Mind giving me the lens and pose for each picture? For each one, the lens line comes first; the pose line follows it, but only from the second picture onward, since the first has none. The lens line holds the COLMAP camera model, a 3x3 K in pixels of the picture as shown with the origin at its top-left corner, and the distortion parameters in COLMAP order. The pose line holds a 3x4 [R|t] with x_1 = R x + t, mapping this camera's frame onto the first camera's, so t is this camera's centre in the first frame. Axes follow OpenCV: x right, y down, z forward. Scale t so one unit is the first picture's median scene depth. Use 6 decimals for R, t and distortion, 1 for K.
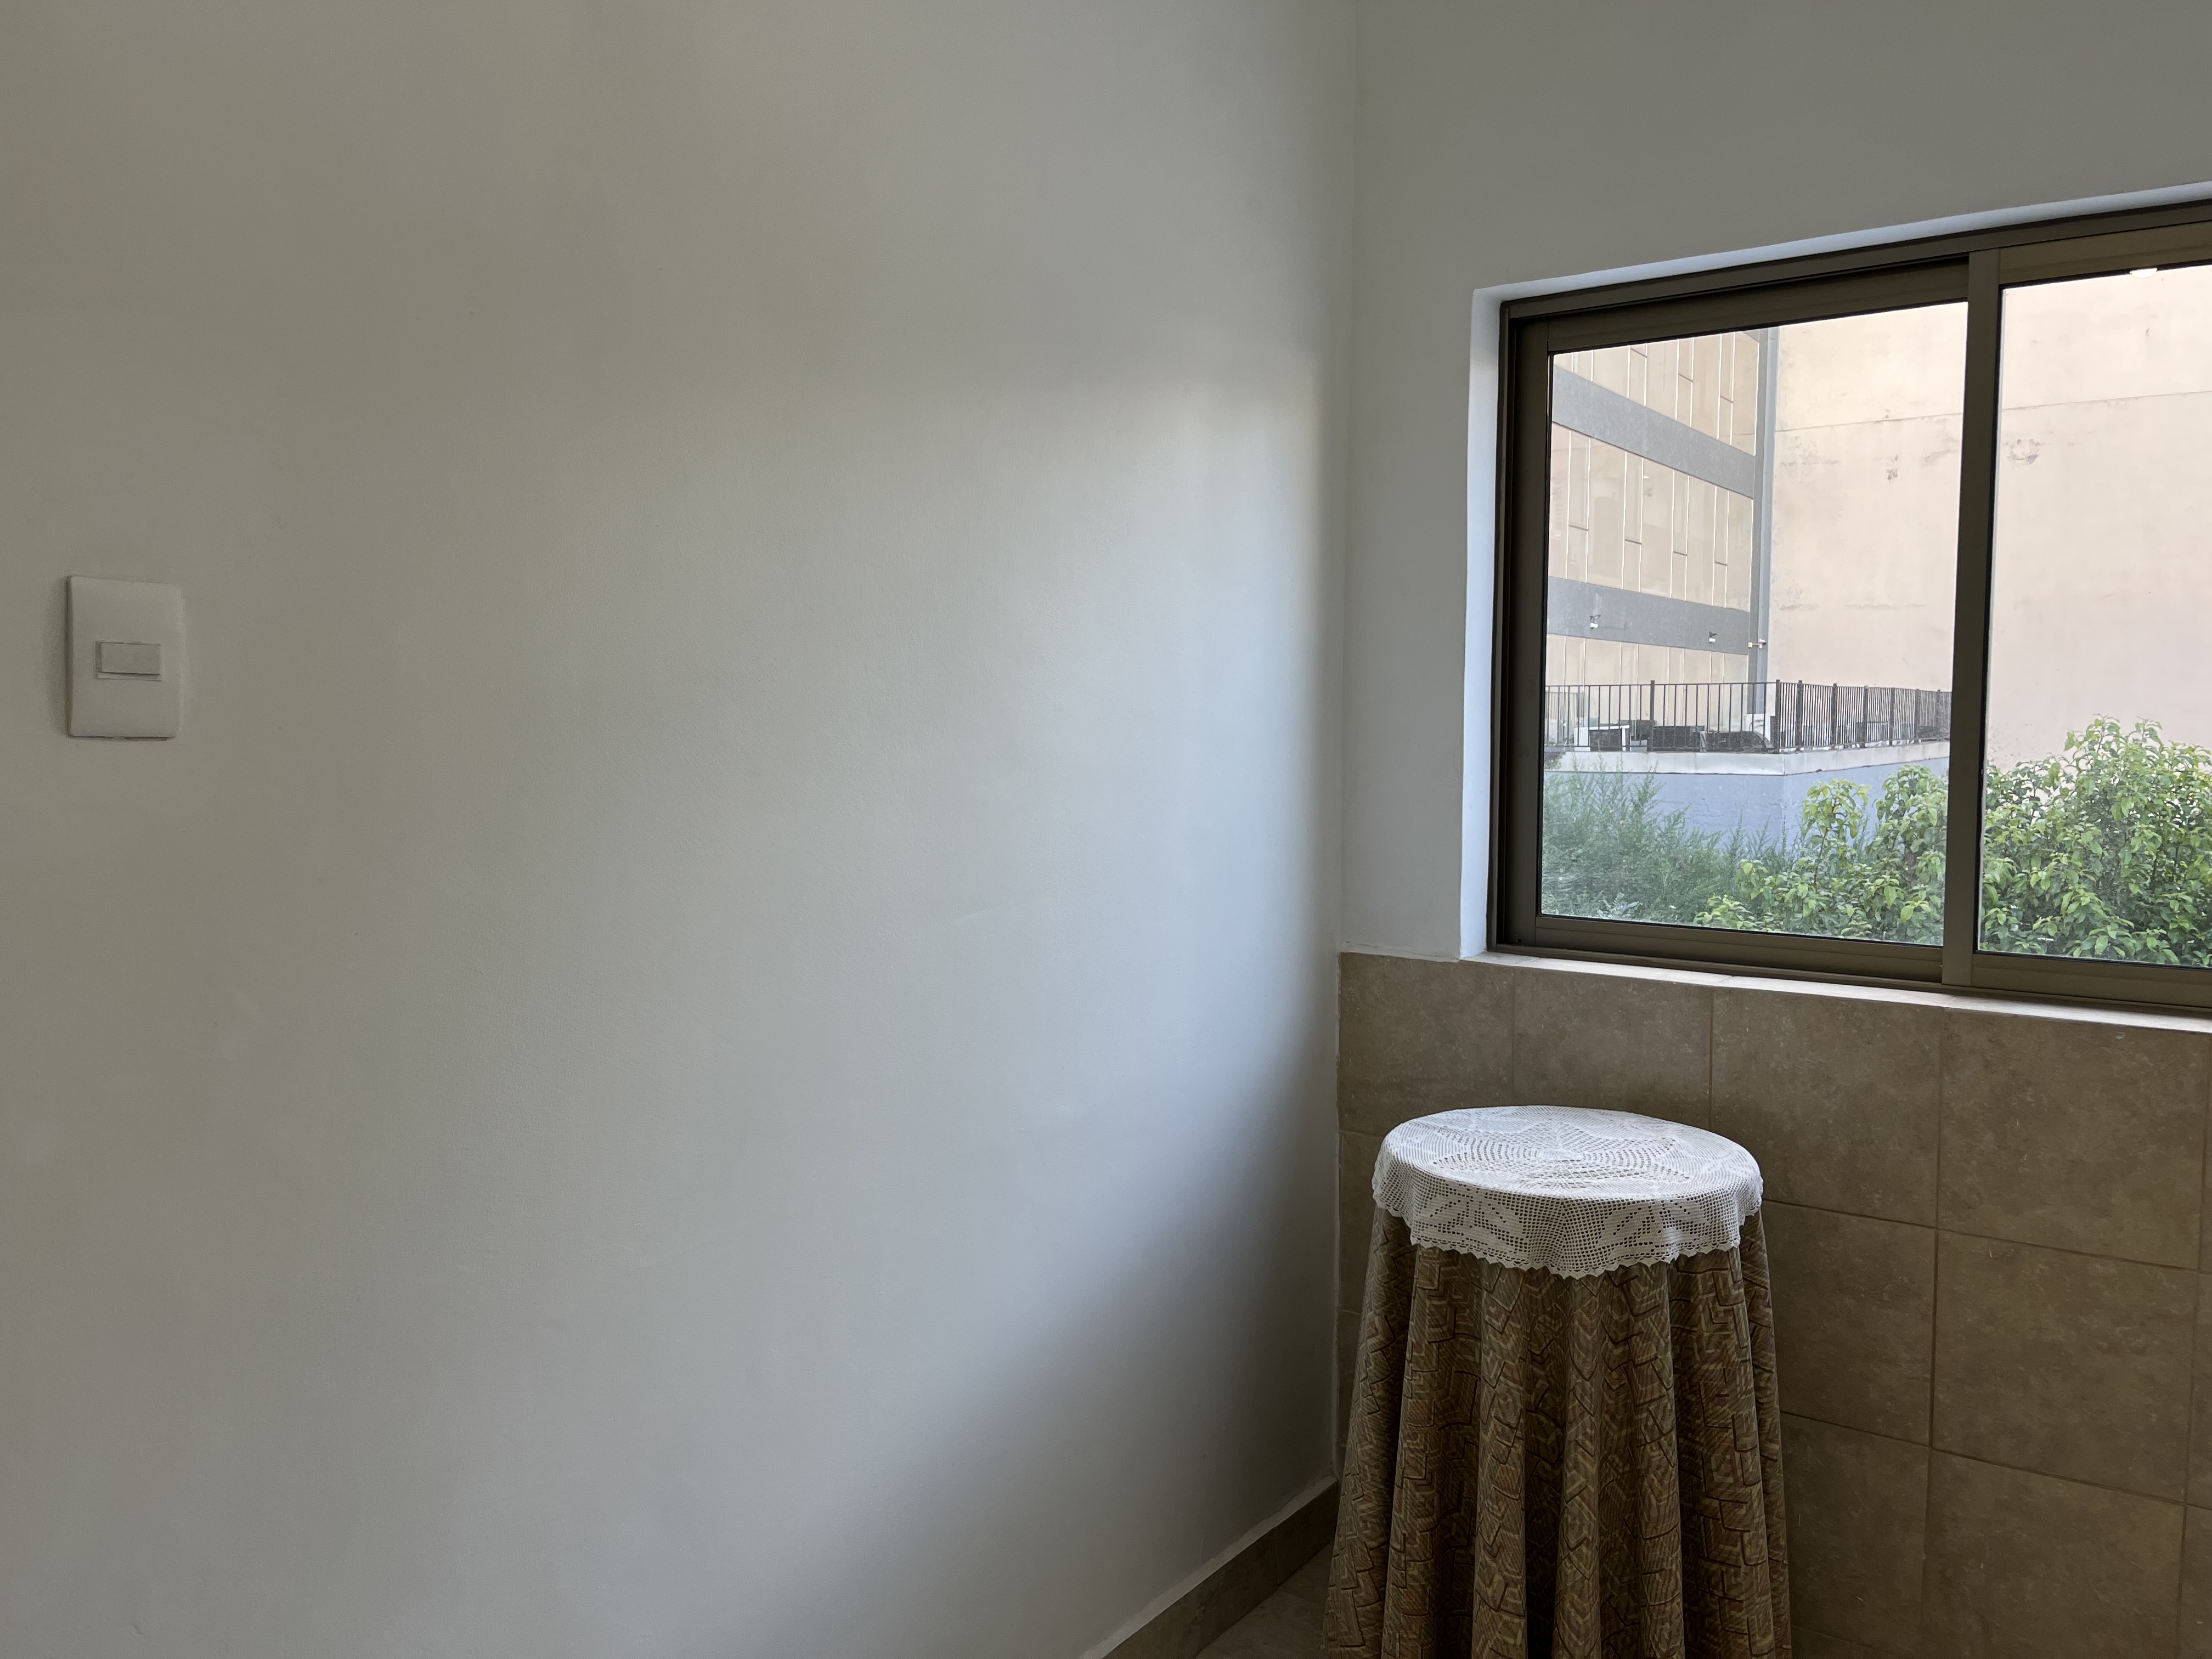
lens RADIAL K [[1665.8, 0, 1106.0], [0, 1665.8, 829.5], [0, 0, 1]] dist [0.059308, -0.075508]
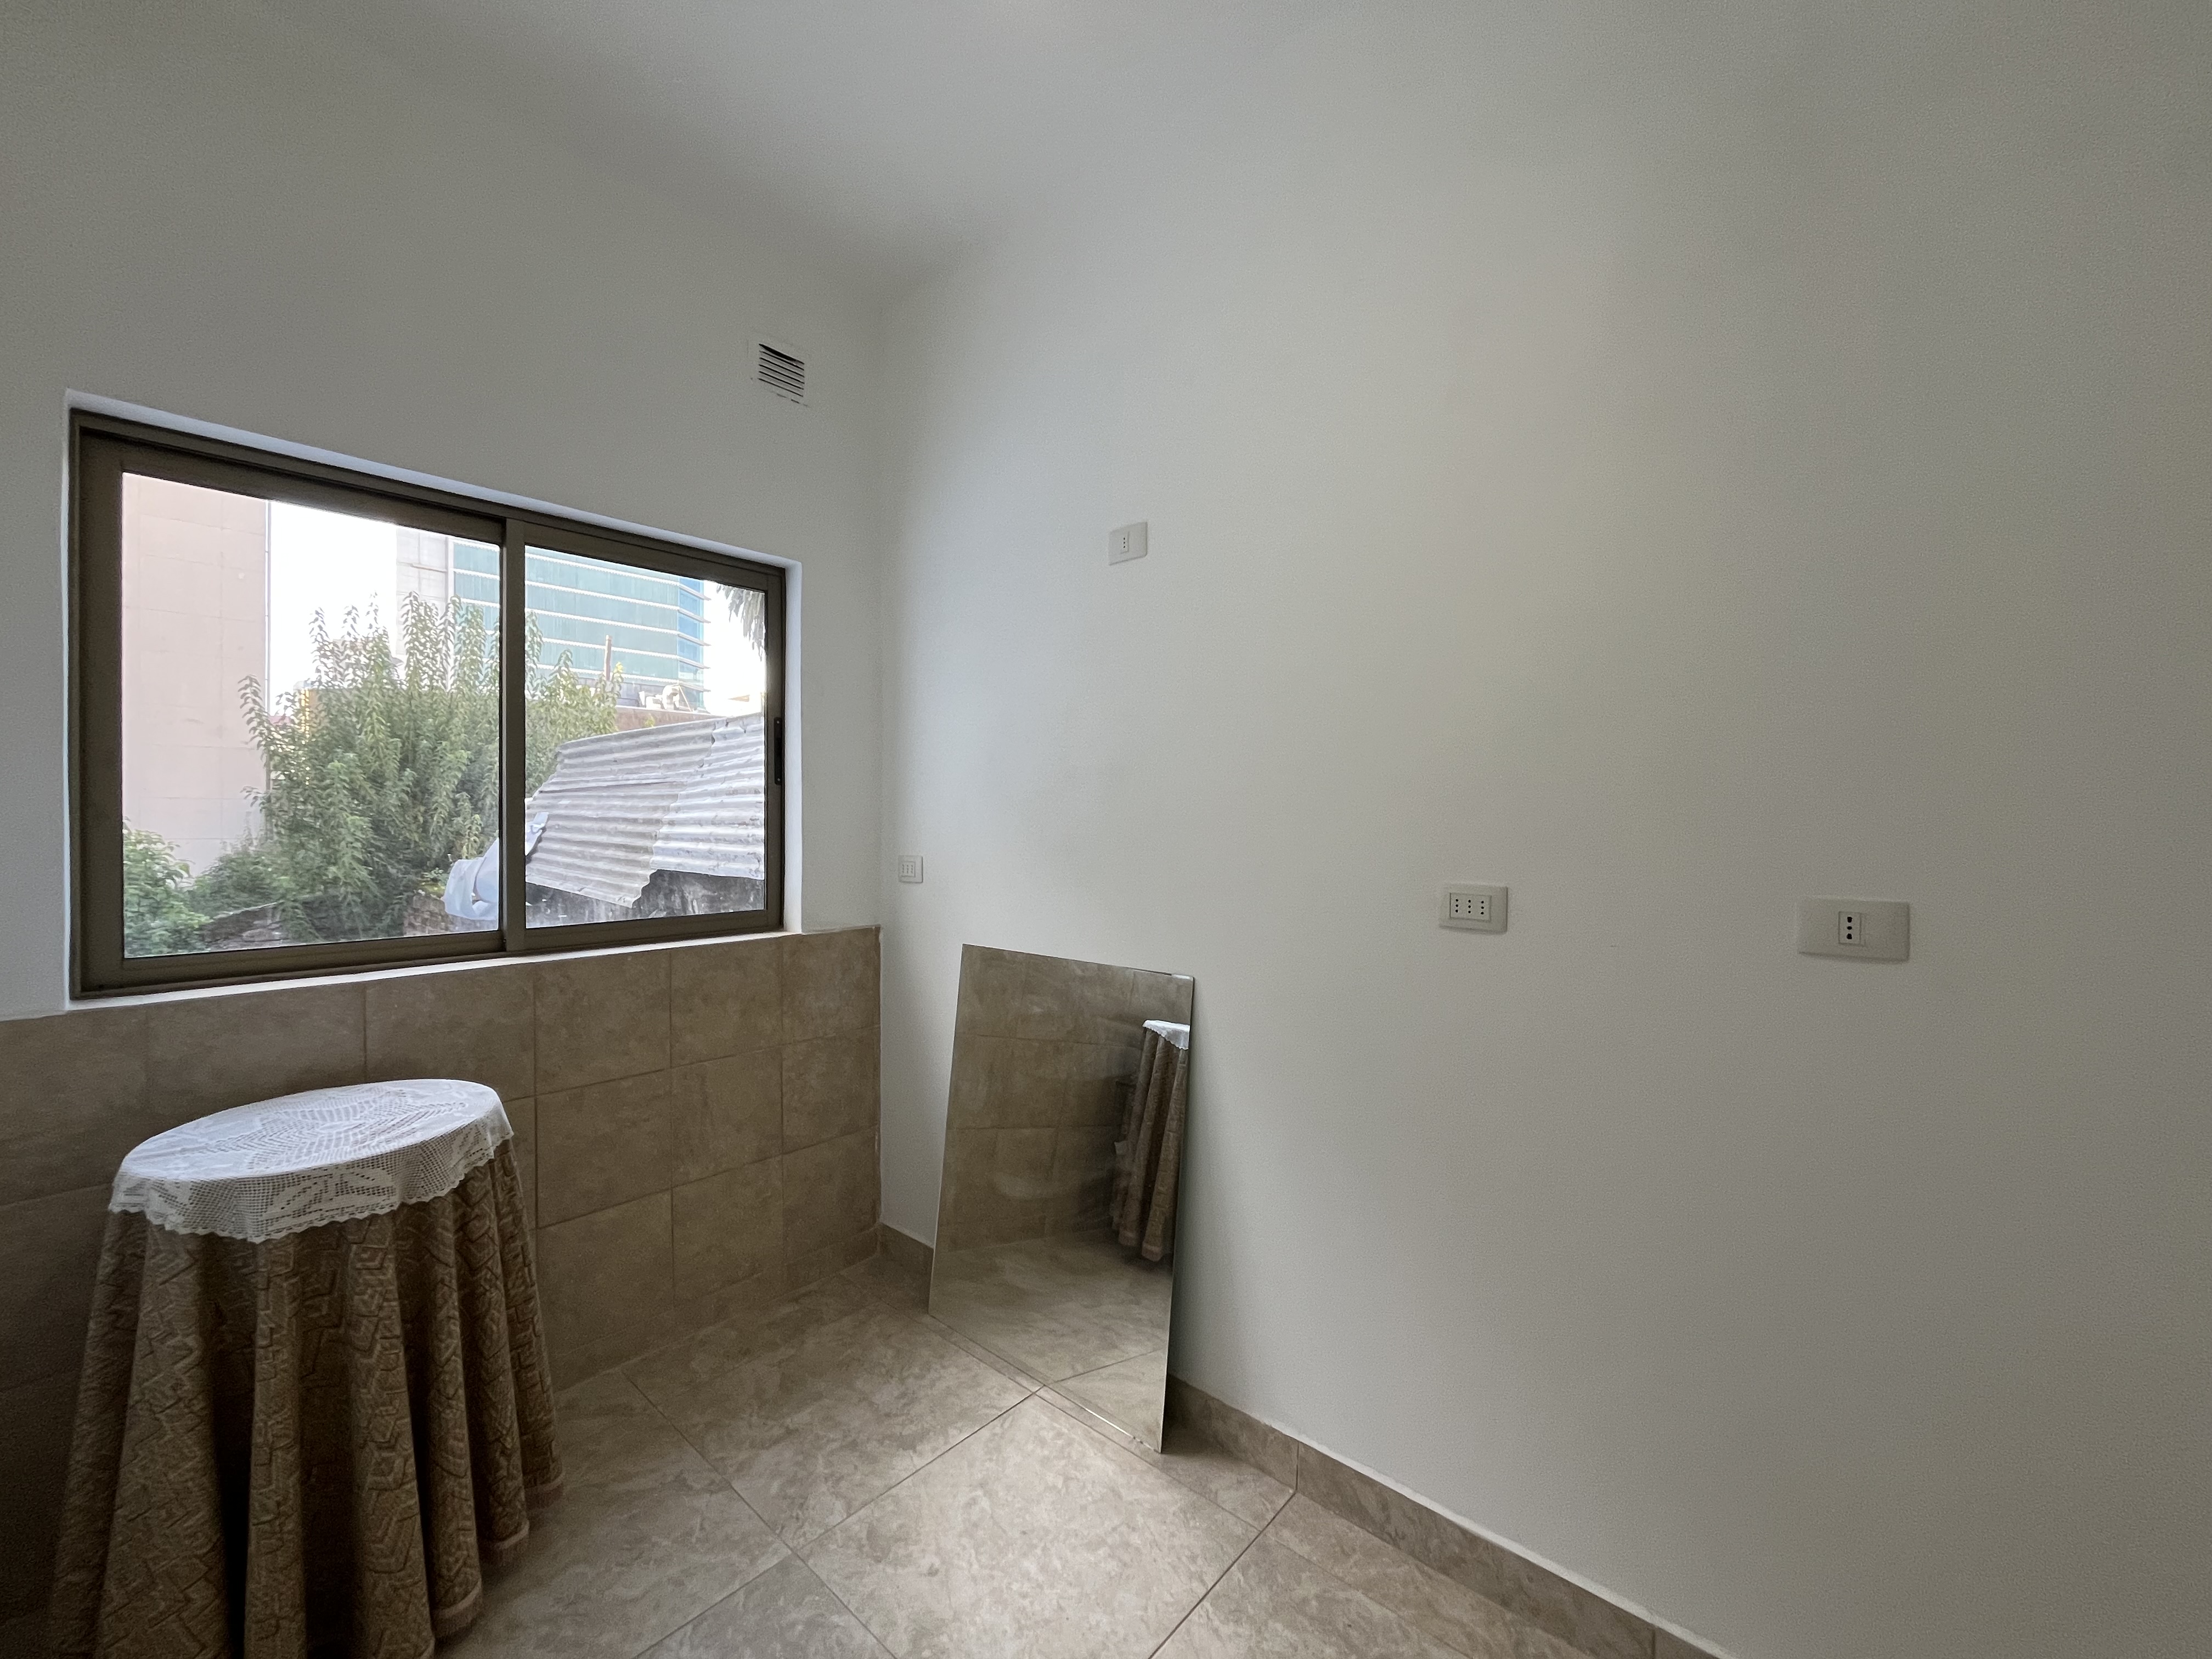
lens RADIAL K [[892.3, 0, 1093.4], [0, 892.3, 824.2], [0, 0, 1]] dist [-0.002169, -0.000598]
pose [[0.107656, -0.009452, 0.994143, -0.333657], [0.069769, 0.997561, 0.001929, 0.005773], [-0.991737, 0.069152, 0.108053, 0.349731]]
